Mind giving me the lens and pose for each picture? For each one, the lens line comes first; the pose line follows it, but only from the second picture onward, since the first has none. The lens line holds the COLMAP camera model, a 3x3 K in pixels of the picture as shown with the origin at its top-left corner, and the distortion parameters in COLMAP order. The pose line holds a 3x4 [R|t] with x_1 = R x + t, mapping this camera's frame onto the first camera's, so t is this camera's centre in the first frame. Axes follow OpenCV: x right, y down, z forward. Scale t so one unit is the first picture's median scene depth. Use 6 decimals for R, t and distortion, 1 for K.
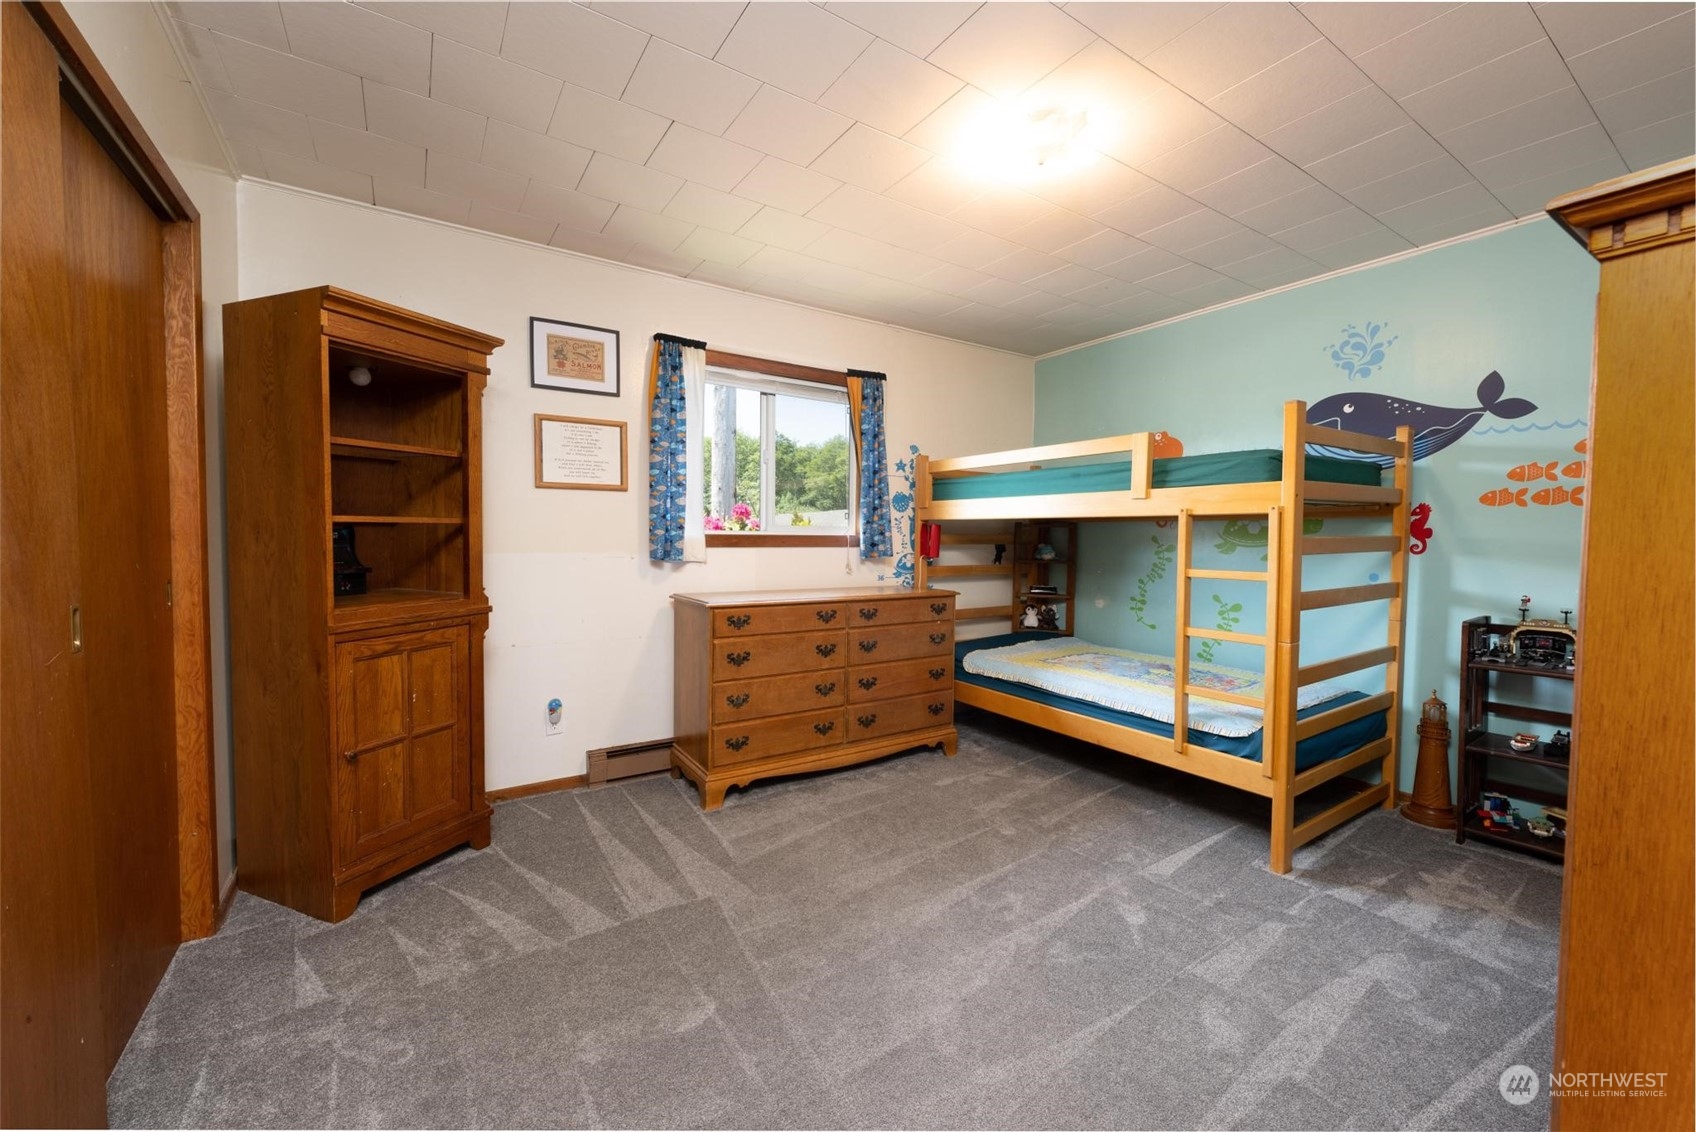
lens RADIAL K [[672.8, 0, 850.7], [0, 672.8, 563.8], [0, 0, 1]] dist [0.001583, 0.000236]
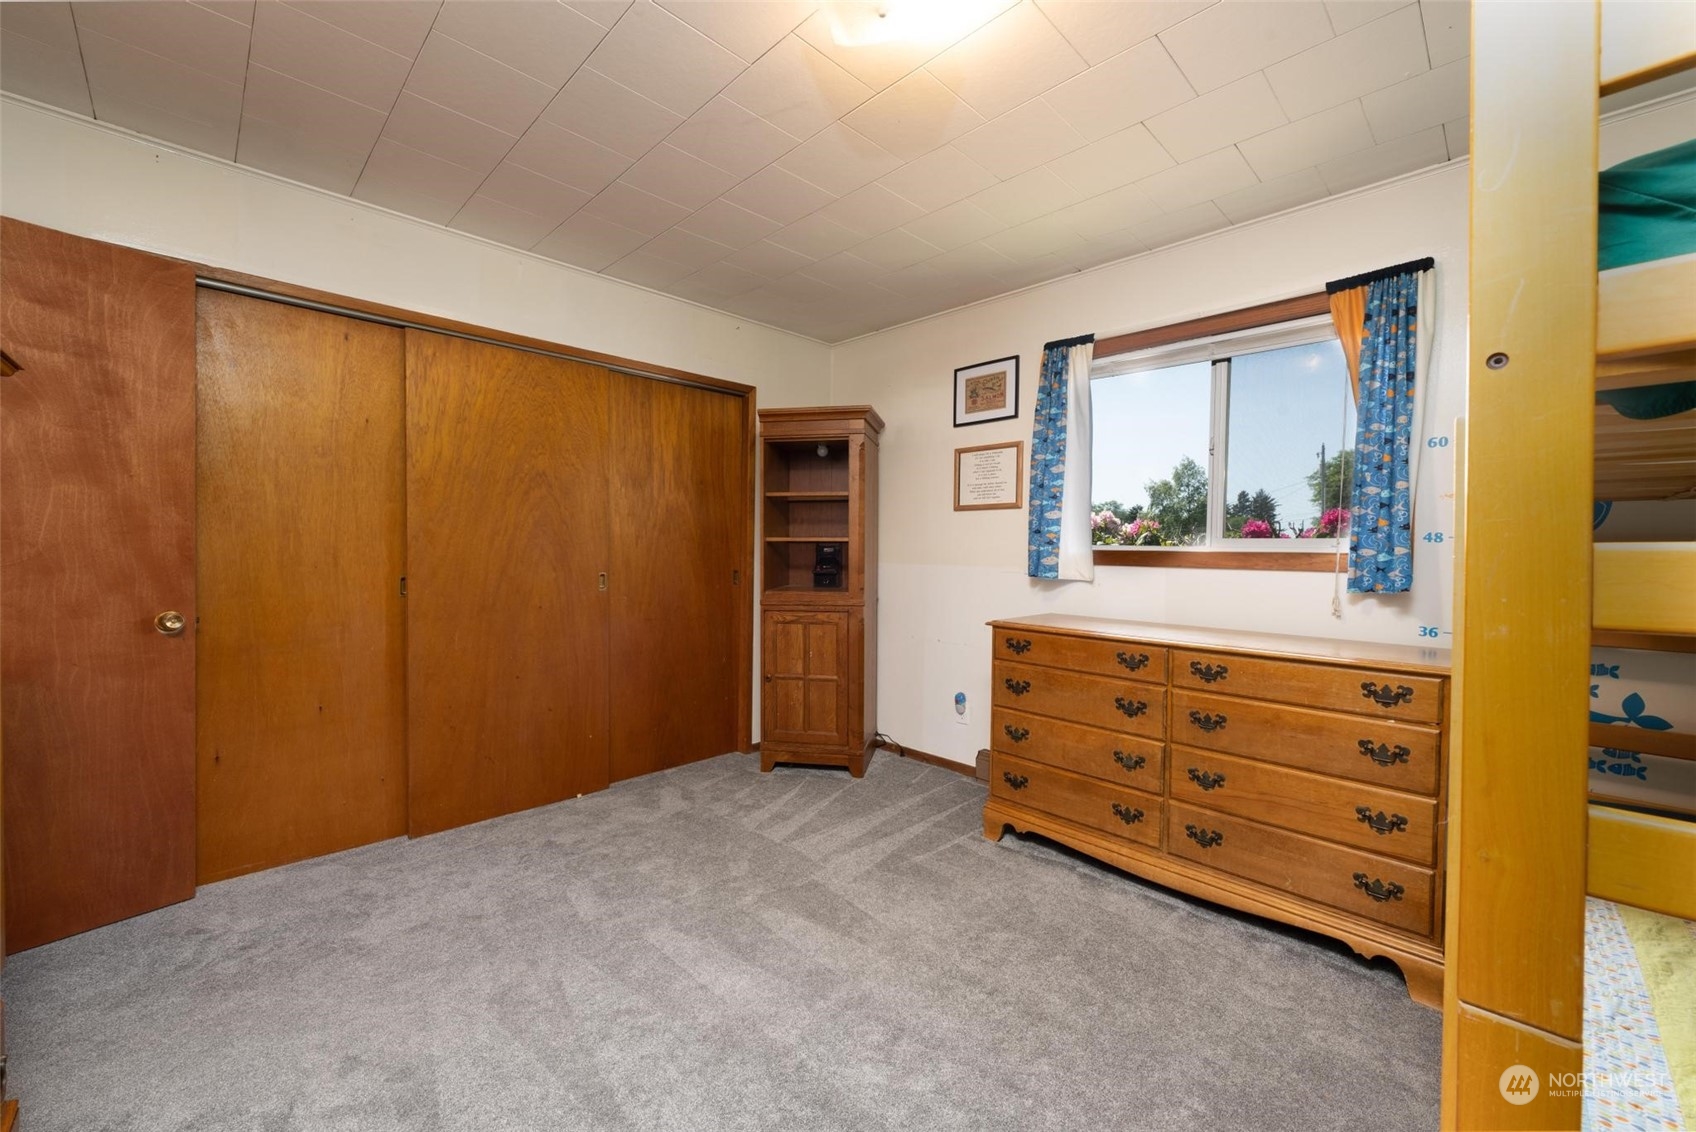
lens RADIAL K [[672.8, 0, 850.7], [0, 672.8, 563.8], [0, 0, 1]] dist [0.001583, 0.000236]
pose [[0.191281, 0.017079, -0.981387, 0.635346], [-0.052756, 0.998582, 0.007096, -0.017205], [0.980116, 0.050416, 0.191911, 0.565837]]
